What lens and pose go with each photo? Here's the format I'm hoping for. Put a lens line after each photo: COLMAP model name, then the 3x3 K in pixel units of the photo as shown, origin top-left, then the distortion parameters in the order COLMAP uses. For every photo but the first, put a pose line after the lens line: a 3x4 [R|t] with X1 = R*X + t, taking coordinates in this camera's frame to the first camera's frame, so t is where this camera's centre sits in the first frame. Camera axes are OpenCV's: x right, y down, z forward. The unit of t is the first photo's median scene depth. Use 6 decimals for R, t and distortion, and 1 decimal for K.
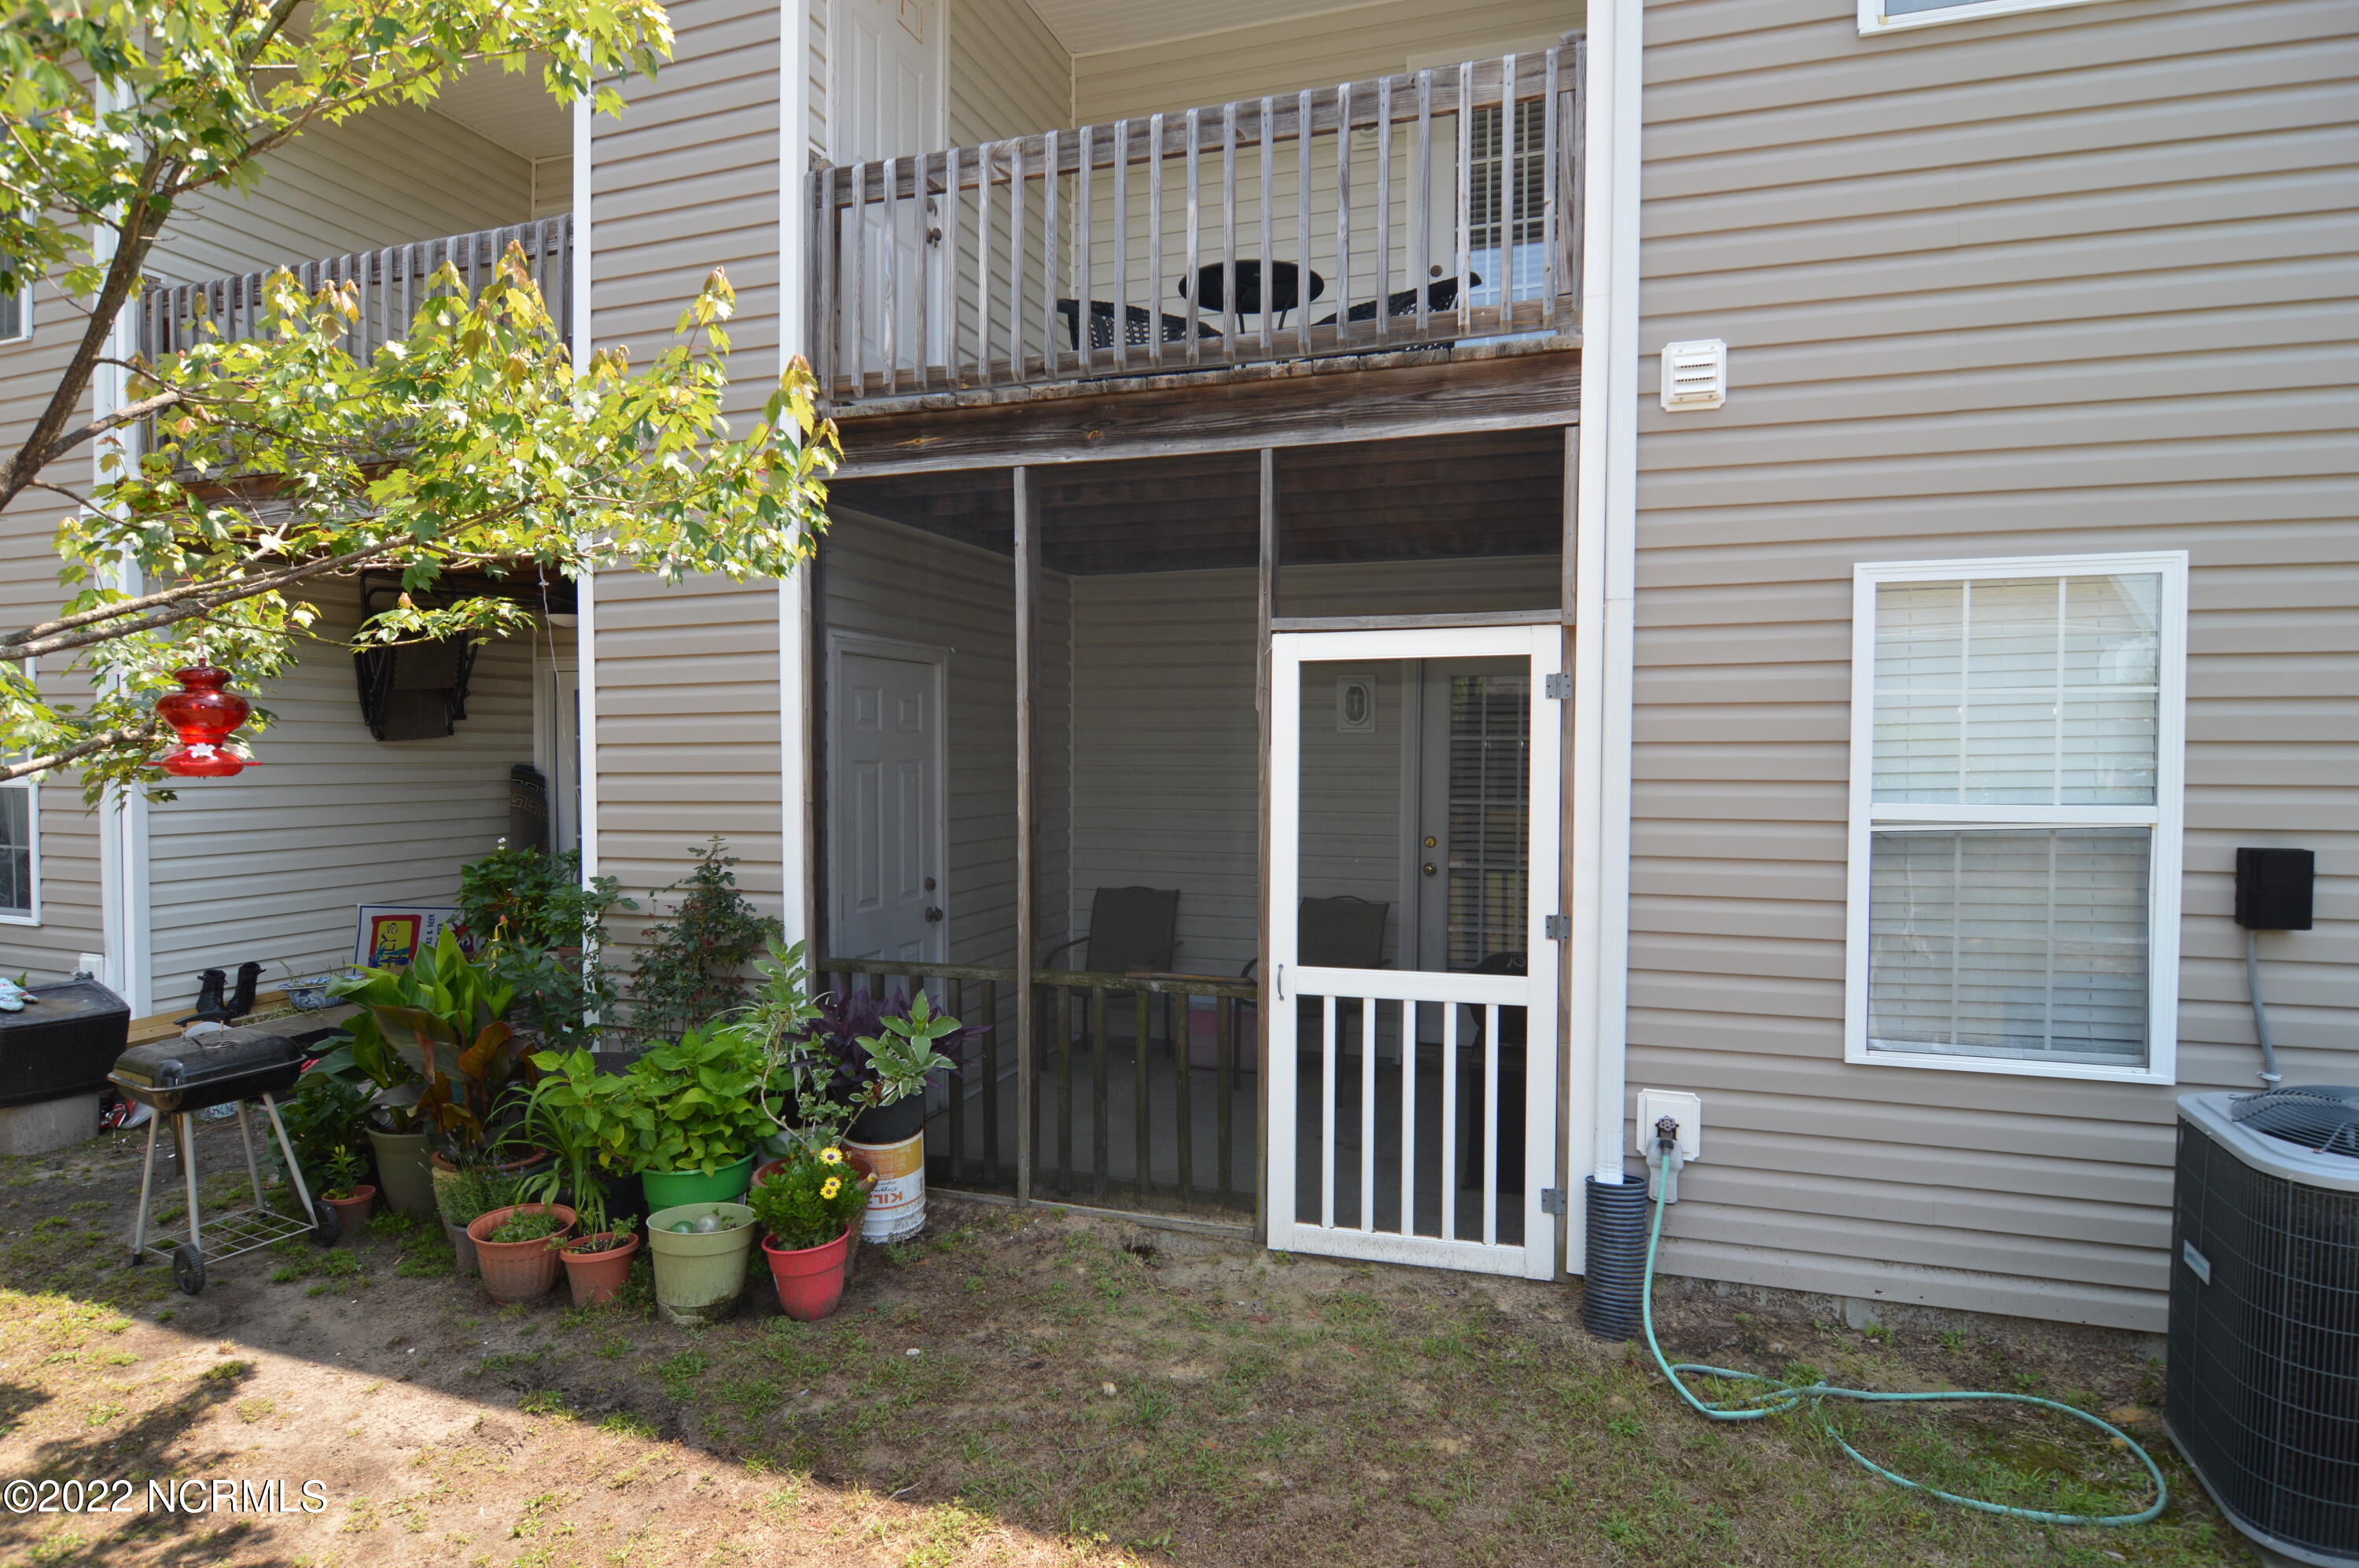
lens RADIAL K [[1309.8, 0, 1183.0], [0, 1309.8, 784.7], [0, 0, 1]] dist [-0.016272, -0.000211]
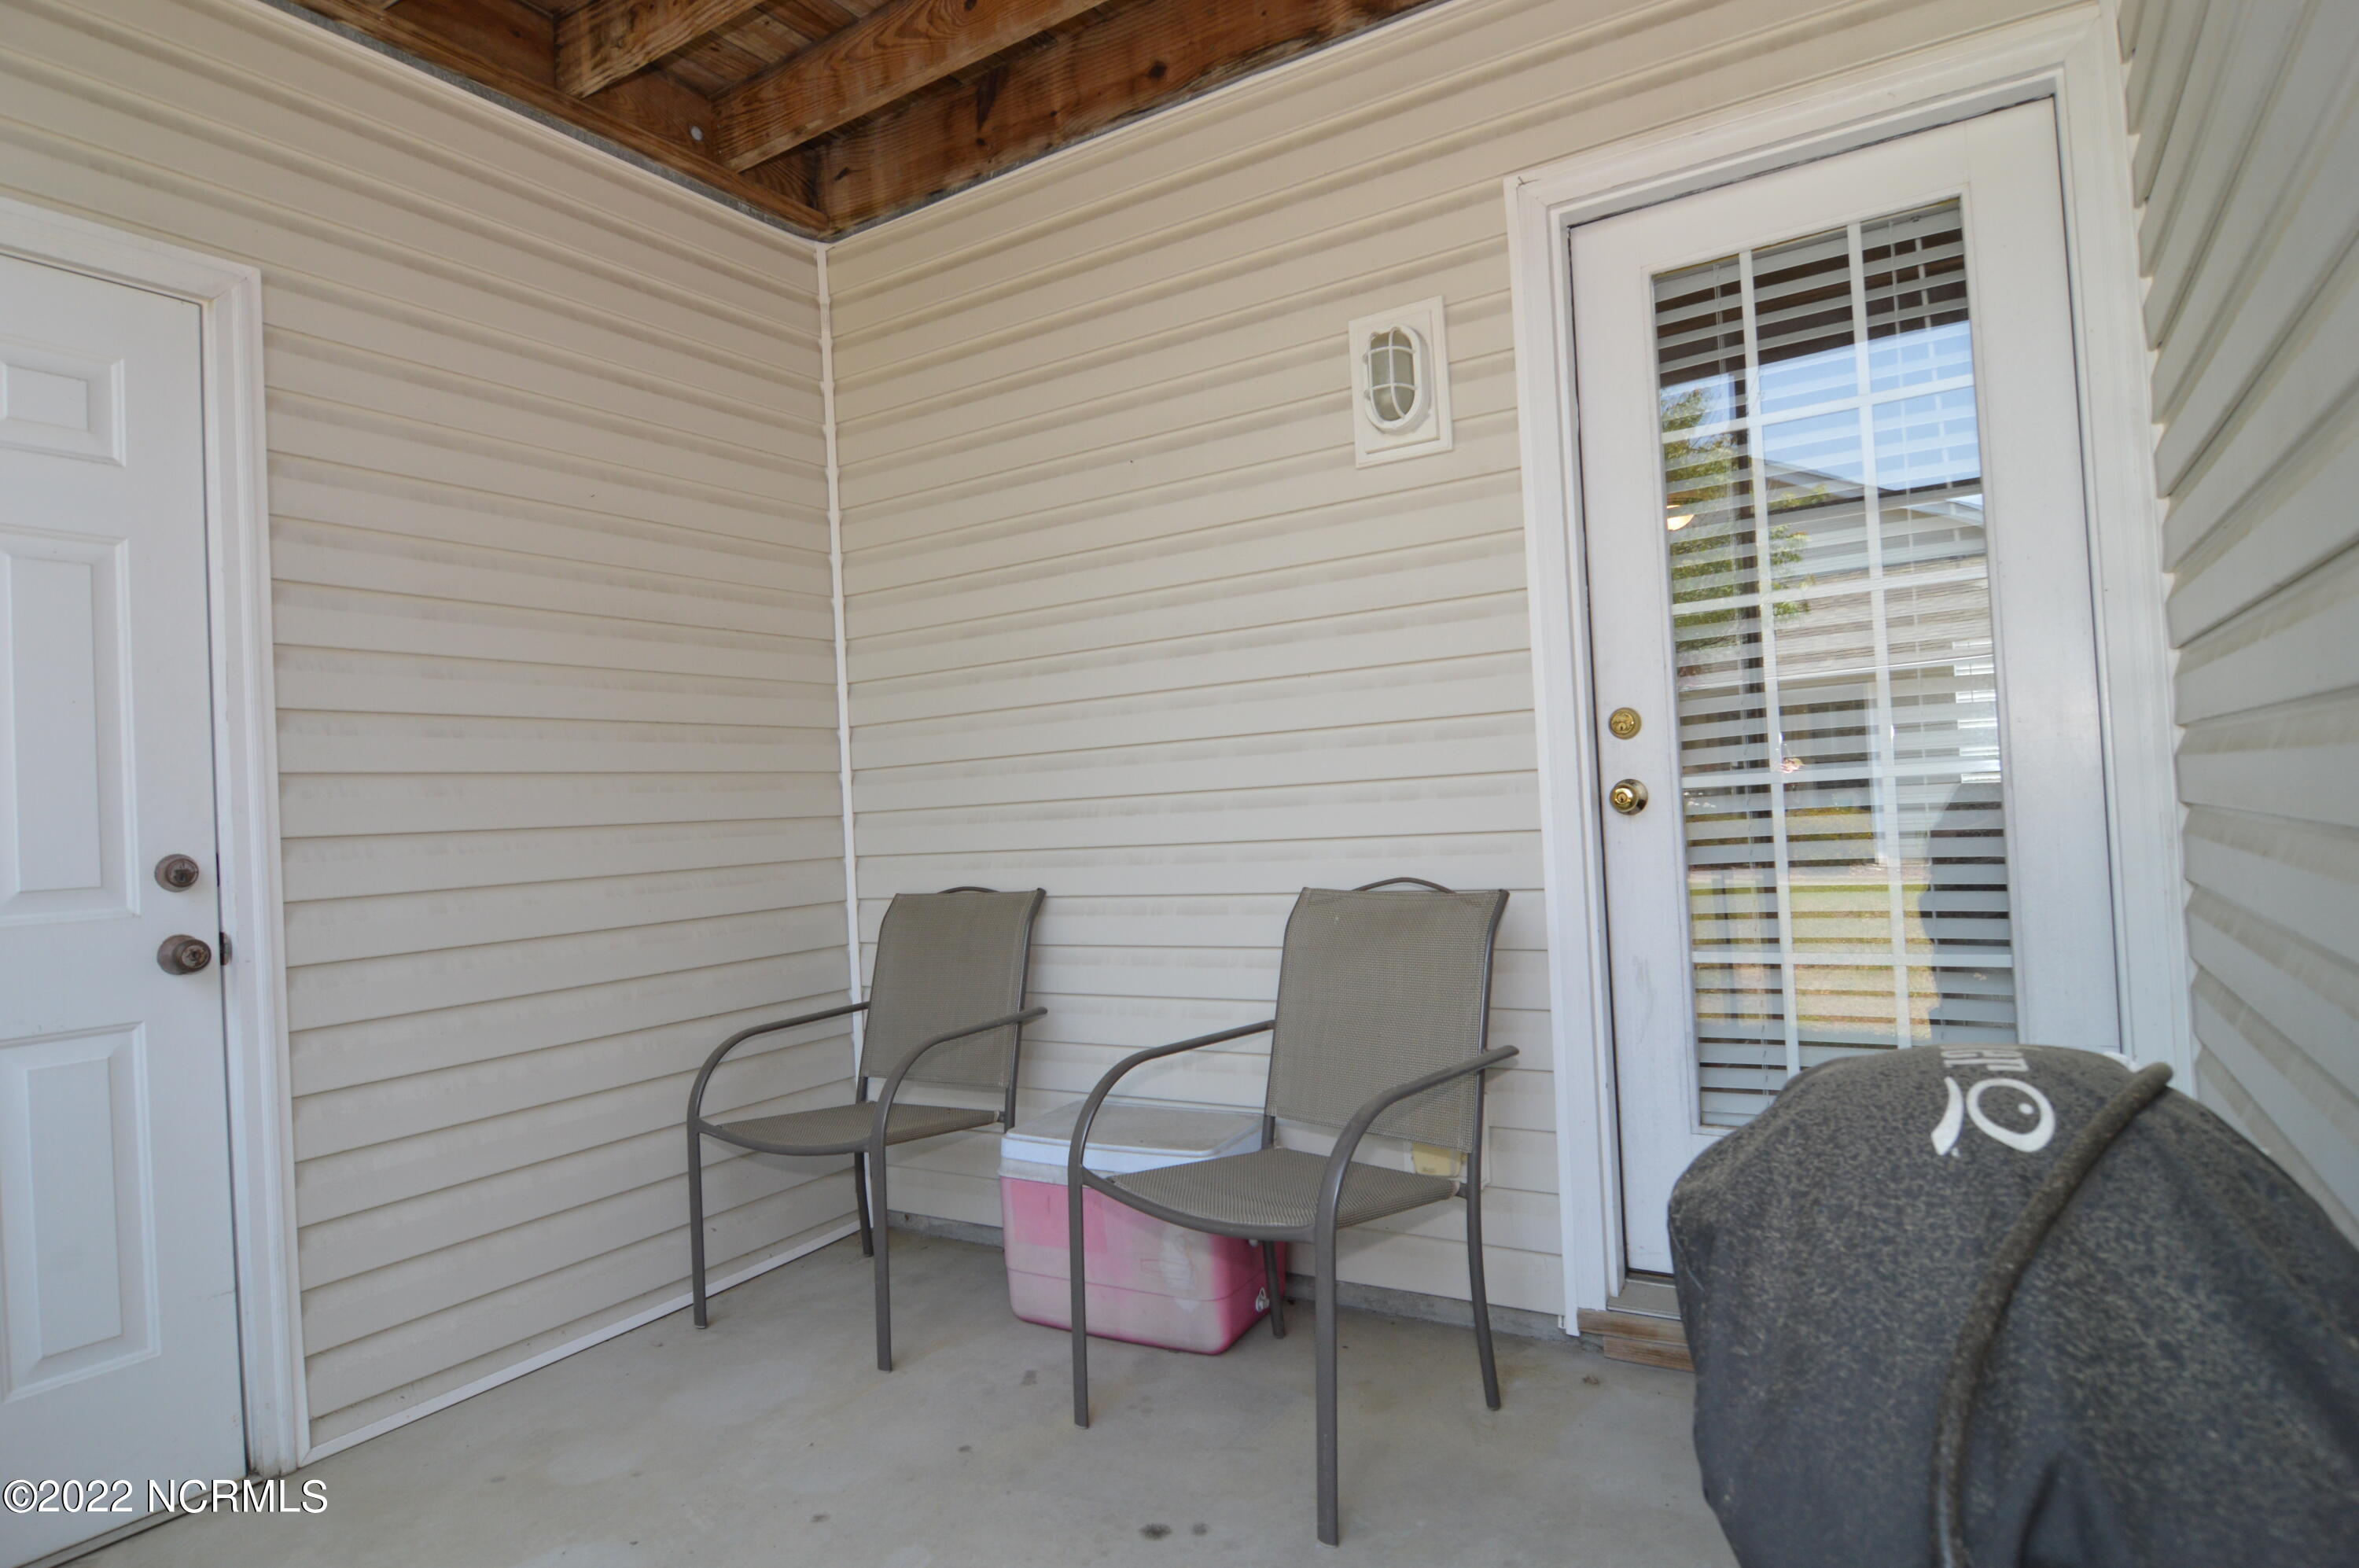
lens RADIAL K [[1309.8, 0, 1178.3], [0, 1309.8, 784.8], [0, 0, 1]] dist [-0.016272, -0.000211]
pose [[0.976722, -0.057894, -0.206548, 0.140118], [0.049430, 0.997722, -0.045912, 0.071412], [0.208735, 0.034634, 0.977359, 0.606019]]
